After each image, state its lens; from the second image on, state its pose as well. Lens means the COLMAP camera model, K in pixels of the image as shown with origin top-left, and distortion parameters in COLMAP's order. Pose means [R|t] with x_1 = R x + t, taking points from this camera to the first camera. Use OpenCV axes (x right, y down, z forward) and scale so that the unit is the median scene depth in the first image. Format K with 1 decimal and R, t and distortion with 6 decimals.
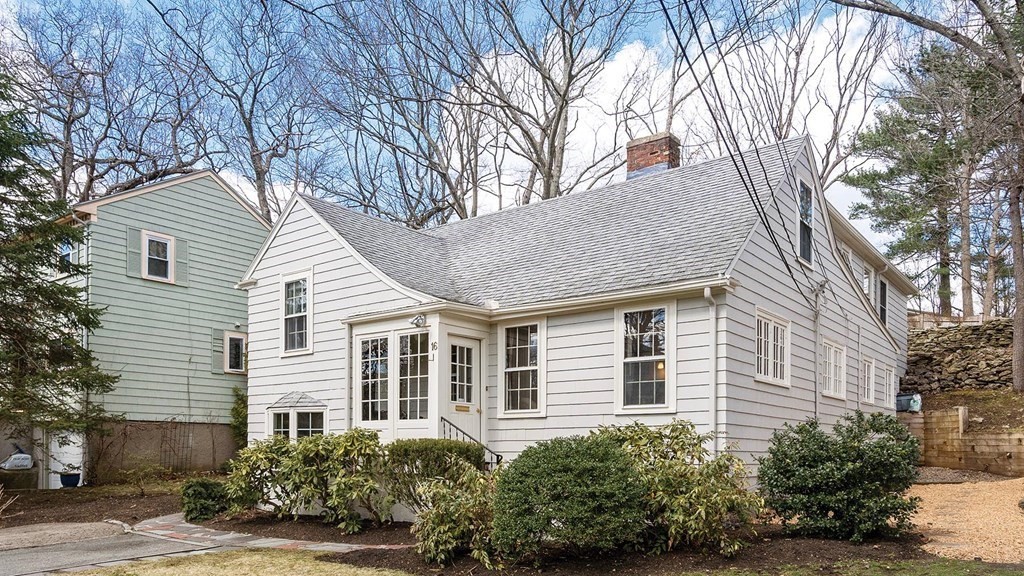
lens RADIAL K [[736.7, 0, 512.0], [0, 736.7, 288.0], [0, 0, 1]] dist [-0.000477, -0.000113]
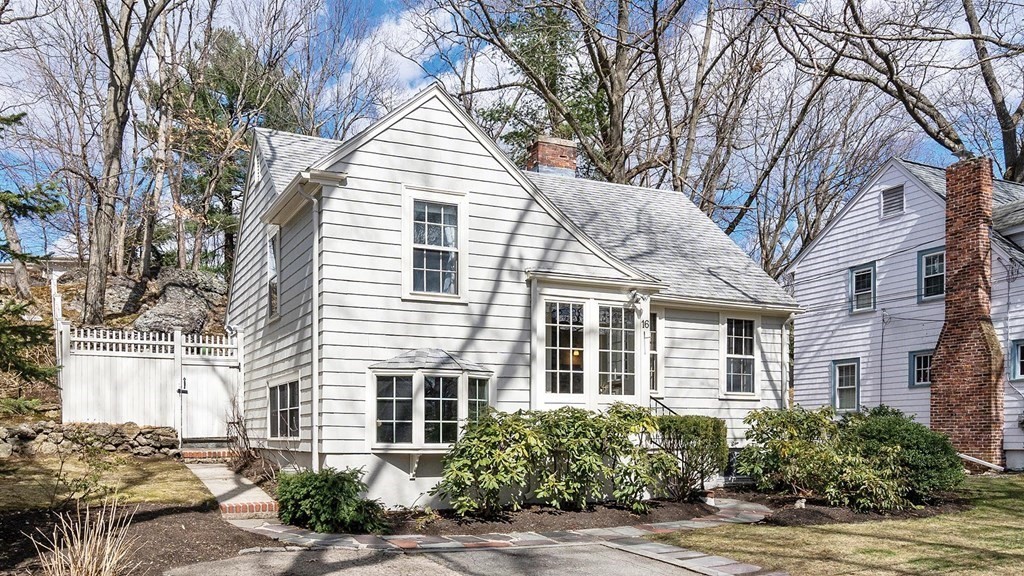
lens RADIAL K [[811.0, 0, 512.0], [0, 811.0, 288.0], [0, 0, 1]] dist [-0.003737, -0.002580]
pose [[0.462479, 0.154368, 0.873089, -1.082031], [-0.190691, 0.979000, -0.072084, 0.134847], [-0.865881, -0.133153, 0.482203, 0.583129]]
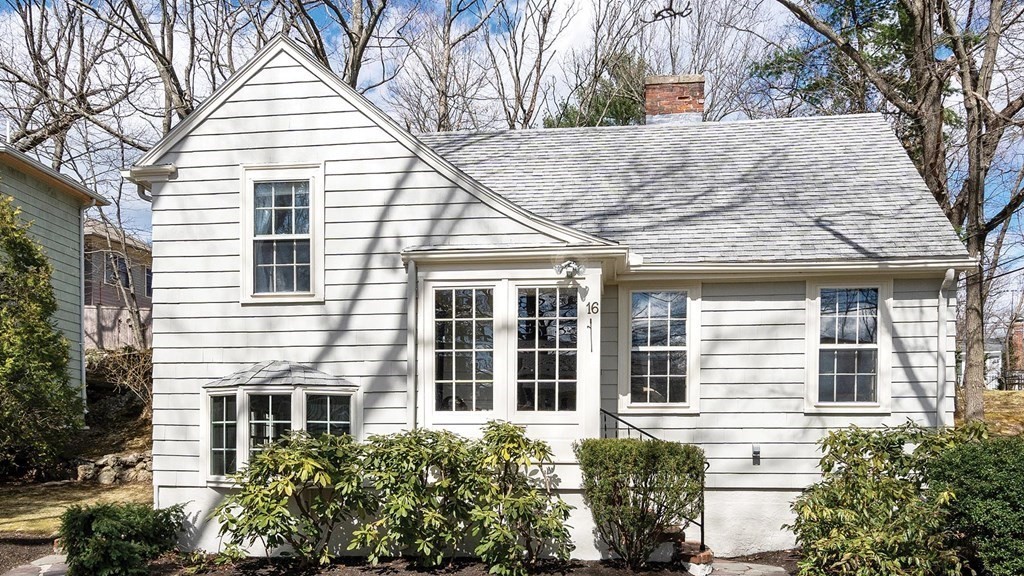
lens RADIAL K [[849.2, 0, 513.2], [0, 849.2, 351.4], [0, 0, 1]] dist [0.002444, -0.000004]
pose [[0.861649, 0.066796, 0.503090, -0.528786], [-0.112241, 0.991835, 0.060549, 0.073653], [-0.494937, -0.108639, 0.862110, 0.316160]]
